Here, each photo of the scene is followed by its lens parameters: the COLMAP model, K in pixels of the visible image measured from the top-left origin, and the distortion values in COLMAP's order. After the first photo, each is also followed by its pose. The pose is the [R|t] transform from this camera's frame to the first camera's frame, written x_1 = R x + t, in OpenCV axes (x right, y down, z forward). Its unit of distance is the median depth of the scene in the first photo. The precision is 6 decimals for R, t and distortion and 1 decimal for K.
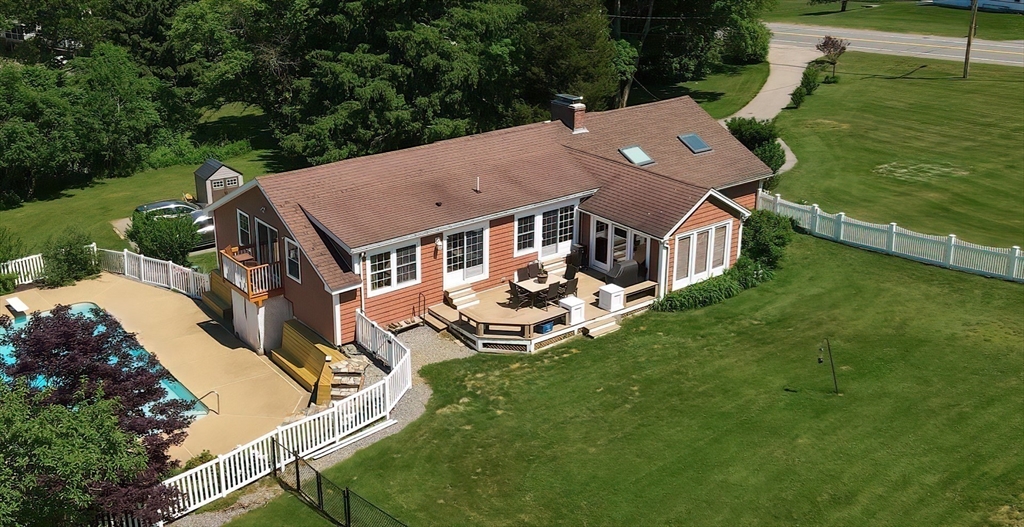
lens RADIAL K [[909.9, 0, 512.7], [0, 909.9, 262.2], [0, 0, 1]] dist [-0.000286, 0.028619]
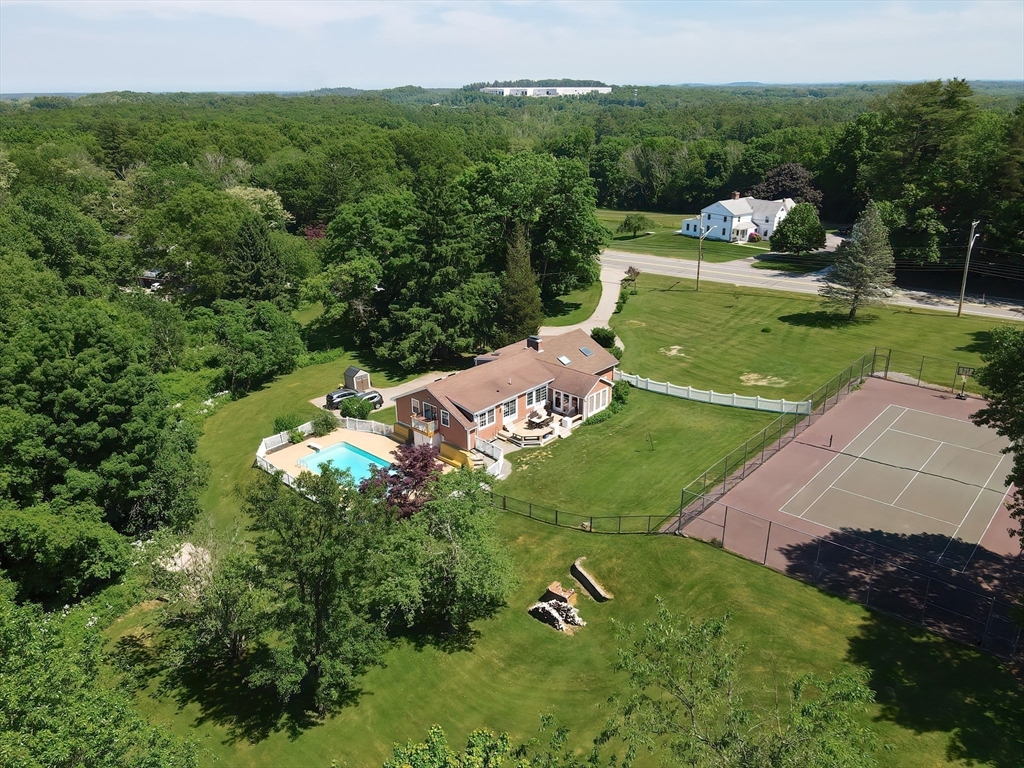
lens RADIAL K [[733.2, 0, 511.6], [0, 733.2, 385.6], [0, 0, 1]] dist [-0.002686, -0.000601]
pose [[0.981480, -0.074856, 0.176334, -0.385993], [0.070840, 0.997067, 0.028970, -0.129893], [-0.177986, -0.015942, 0.983904, -0.971500]]
